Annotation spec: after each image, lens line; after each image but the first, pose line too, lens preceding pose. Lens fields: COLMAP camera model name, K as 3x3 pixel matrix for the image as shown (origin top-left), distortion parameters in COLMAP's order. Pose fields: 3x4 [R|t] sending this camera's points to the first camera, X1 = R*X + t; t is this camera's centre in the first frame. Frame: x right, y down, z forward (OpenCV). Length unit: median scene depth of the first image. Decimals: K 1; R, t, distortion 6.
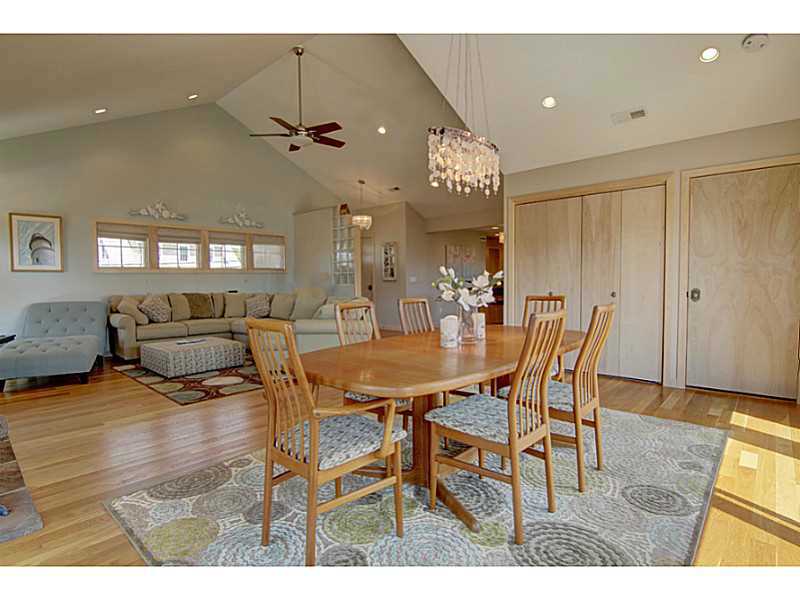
lens RADIAL K [[403.4, 0, 396.2], [0, 403.4, 304.0], [0, 0, 1]] dist [-0.011699, -0.007319]
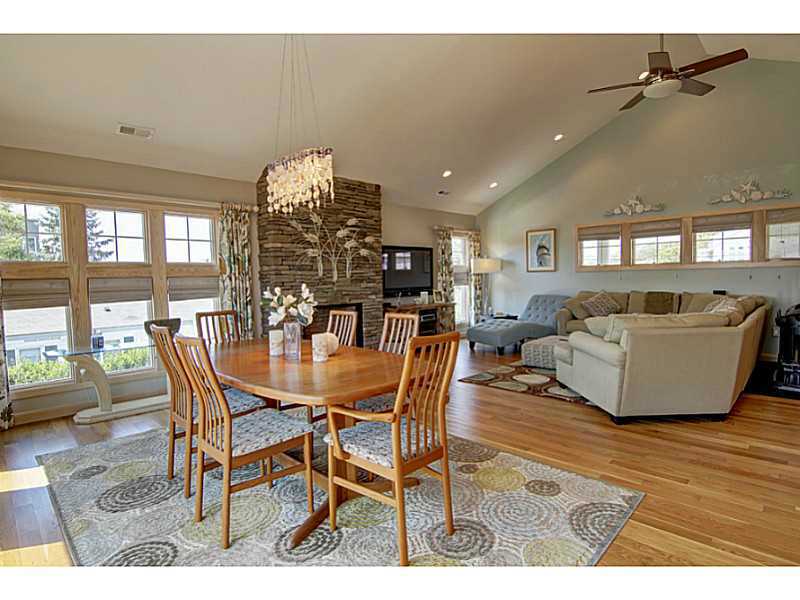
lens RADIAL K [[421.7, 0, 397.4], [0, 421.7, 299.6], [0, 0, 1]] dist [-0.013968, -0.004283]
pose [[-0.044126, 0.057505, -0.997370, 0.464391], [-0.041400, 0.997379, 0.059337, -0.042587], [0.998168, 0.043909, -0.041630, 0.477050]]
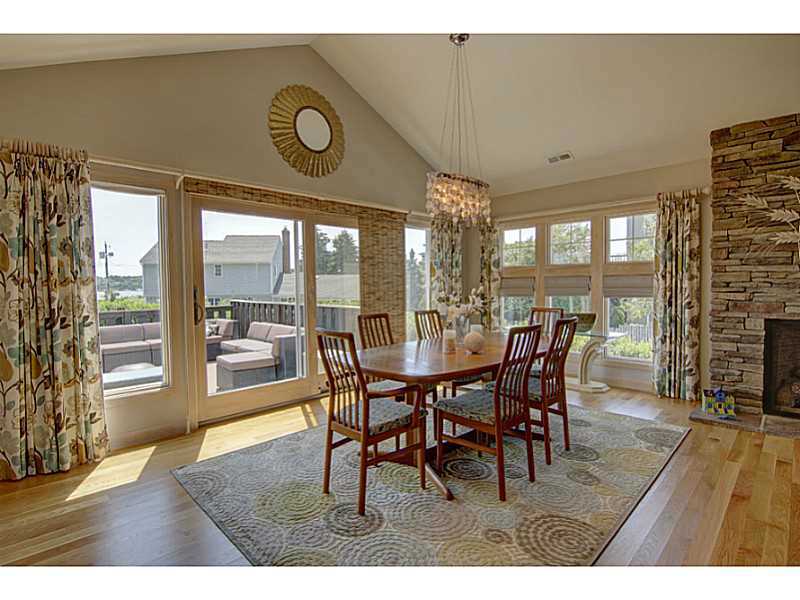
lens RADIAL K [[403.4, 0, 397.7], [0, 403.4, 300.6], [0, 0, 1]] dist [-0.011699, -0.007319]
pose [[-0.998295, 0.020101, 0.054803, 0.113826], [0.025629, 0.994442, 0.102118, -0.062745], [-0.052446, 0.103348, -0.993262, 0.816301]]
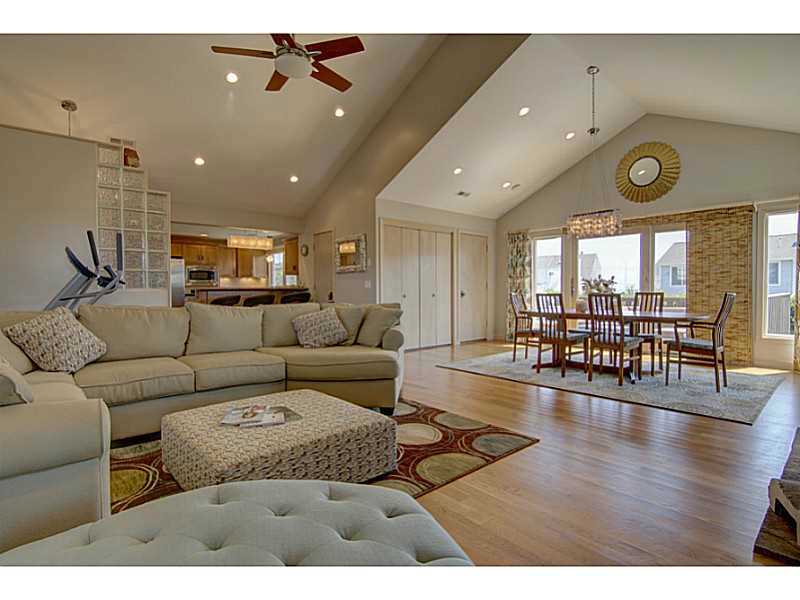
lens RADIAL K [[403.4, 0, 397.6], [0, 403.4, 298.9], [0, 0, 1]] dist [-0.011699, -0.007319]
pose [[0.118847, -0.013327, 0.992823, -0.732035], [0.069056, 0.997600, 0.005125, -0.015397], [-0.990508, 0.067951, 0.119482, 0.649054]]
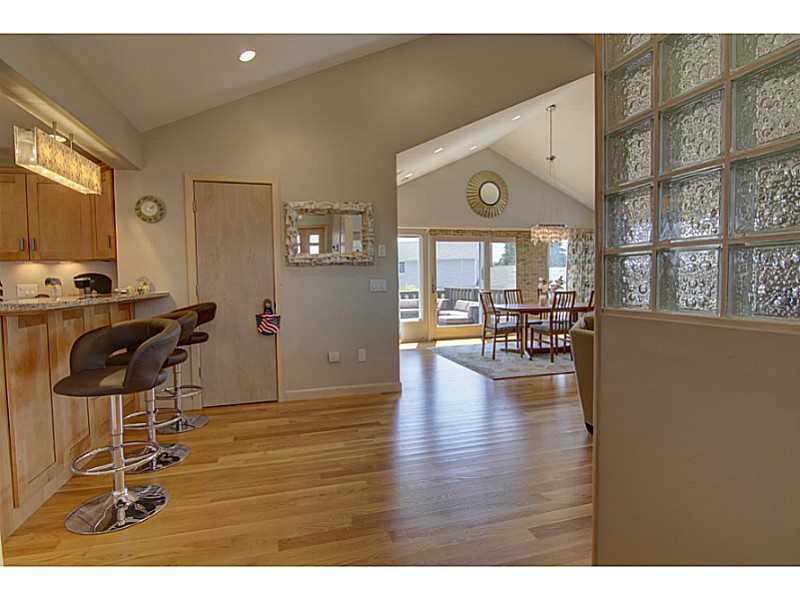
lens RADIAL K [[403.4, 0, 396.3], [0, 403.4, 300.9], [0, 0, 1]] dist [-0.011699, -0.007319]
pose [[-0.849244, -0.003943, 0.527986, -0.122724], [0.057237, 0.993392, 0.099481, -0.086537], [-0.524889, 0.114704, -0.843406, 1.359382]]
